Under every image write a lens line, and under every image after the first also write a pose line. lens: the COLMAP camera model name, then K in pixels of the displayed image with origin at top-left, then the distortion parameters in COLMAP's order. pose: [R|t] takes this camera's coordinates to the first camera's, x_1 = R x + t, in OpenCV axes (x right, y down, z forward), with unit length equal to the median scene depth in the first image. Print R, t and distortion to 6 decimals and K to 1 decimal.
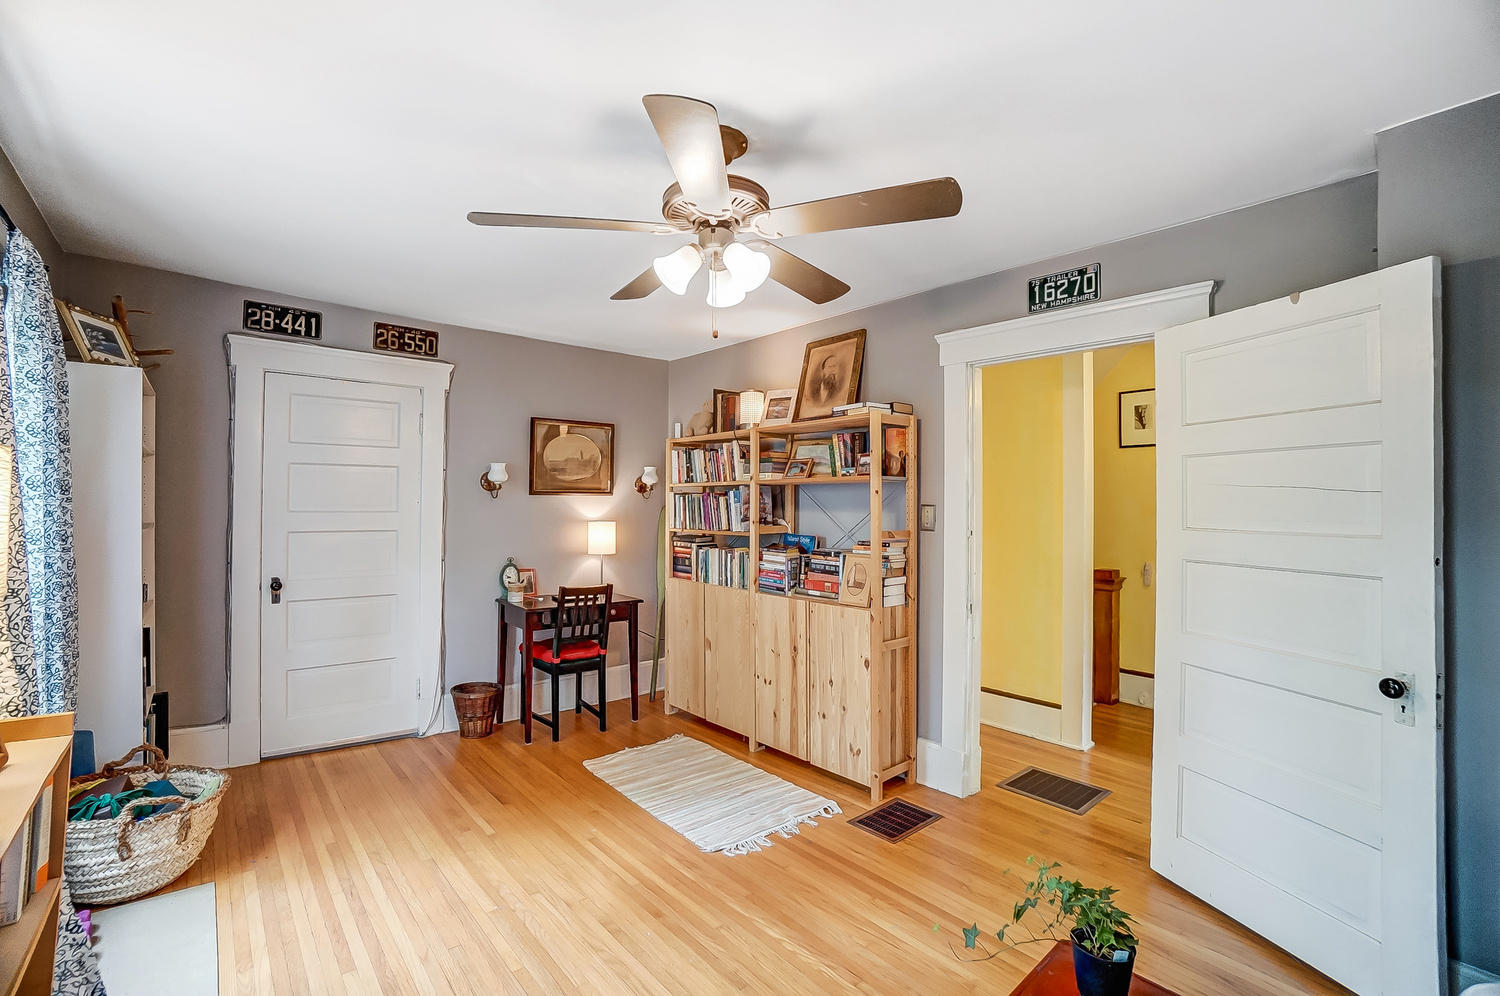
lens RADIAL K [[653.4, 0, 750.0], [0, 653.4, 498.0], [0, 0, 1]] dist [0.000608, 0.000006]
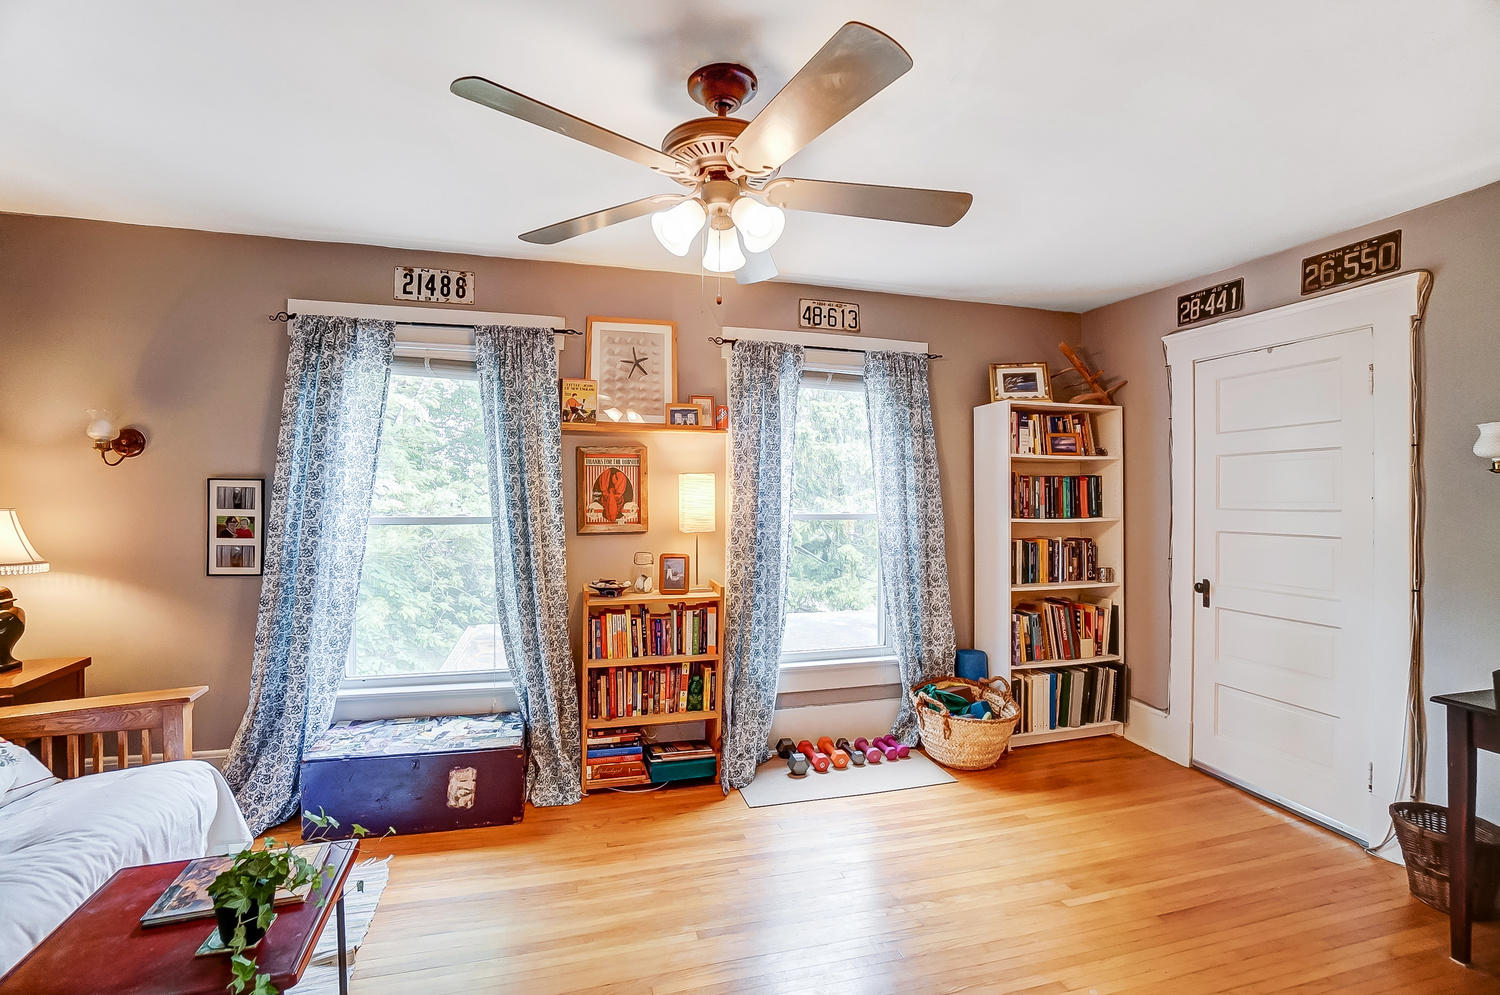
lens RADIAL K [[699.7, 0, 750.0], [0, 699.7, 497.5], [0, 0, 1]] dist [-0.000482, 0.000113]
pose [[-0.394078, -0.012113, -0.918997, 0.448046], [-0.000080, 0.999914, -0.013146, 0.017174], [0.919077, -0.005107, -0.394045, 0.784336]]
